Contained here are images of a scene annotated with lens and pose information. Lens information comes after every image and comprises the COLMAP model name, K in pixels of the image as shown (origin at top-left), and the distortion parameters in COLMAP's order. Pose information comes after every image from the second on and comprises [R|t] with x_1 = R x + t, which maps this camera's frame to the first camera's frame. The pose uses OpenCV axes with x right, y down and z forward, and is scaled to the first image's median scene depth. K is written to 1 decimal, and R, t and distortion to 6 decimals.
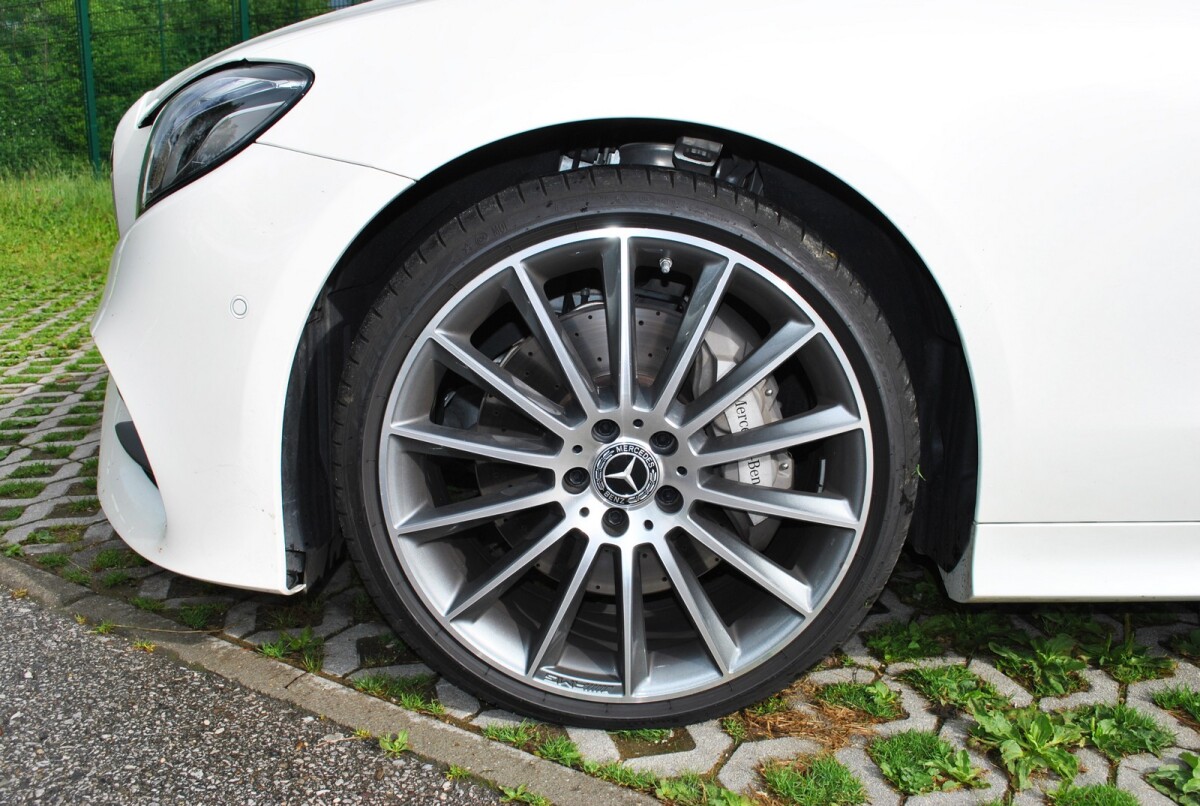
lens RADIAL K [[1021.1, 0, 596.5], [0, 1021.1, 414.6], [0, 0, 1]] dist [-0.060131, 0.003867]
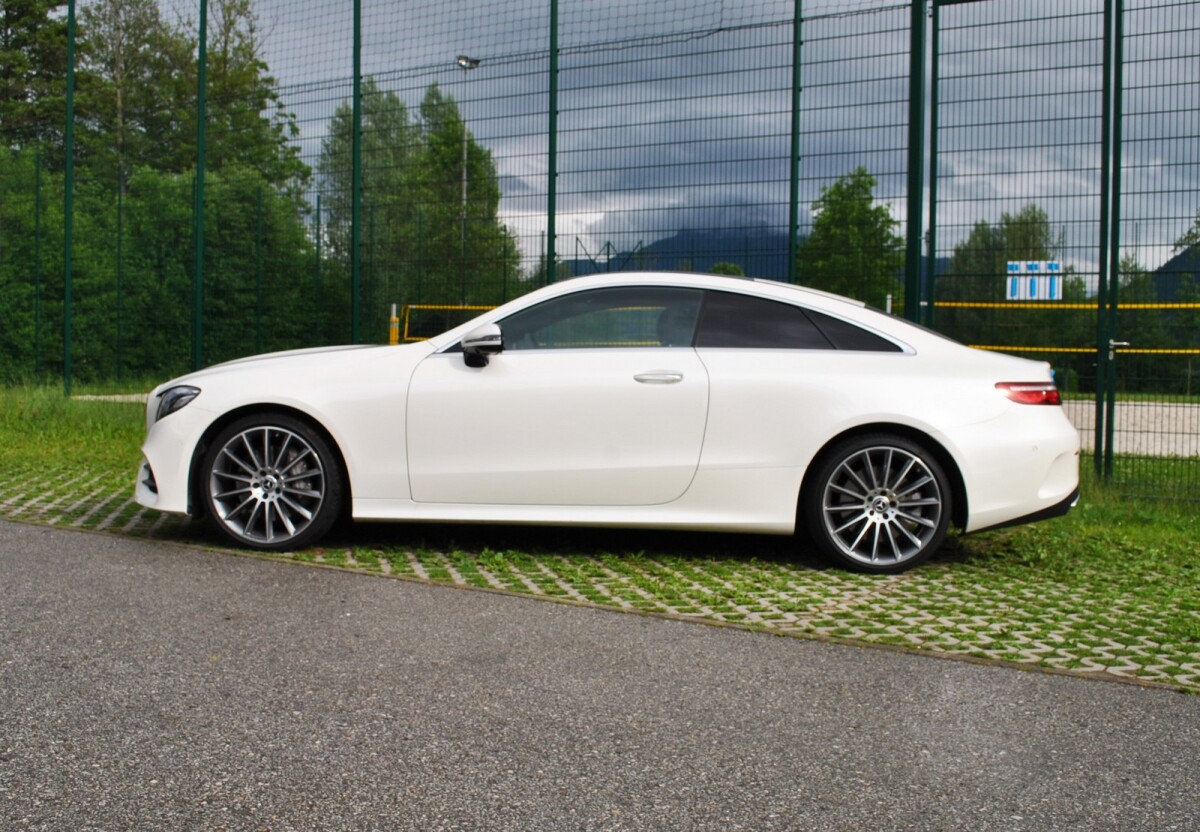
lens RADIAL K [[1459.9, 0, 607.5], [0, 1459.9, 419.5], [0, 0, 1]] dist [-0.084555, 0.000000]
pose [[0.998655, 0.014650, -0.049736, 1.713932], [-0.024537, 0.978569, -0.204451, 0.982835], [0.045675, 0.205397, 0.977612, -4.820924]]
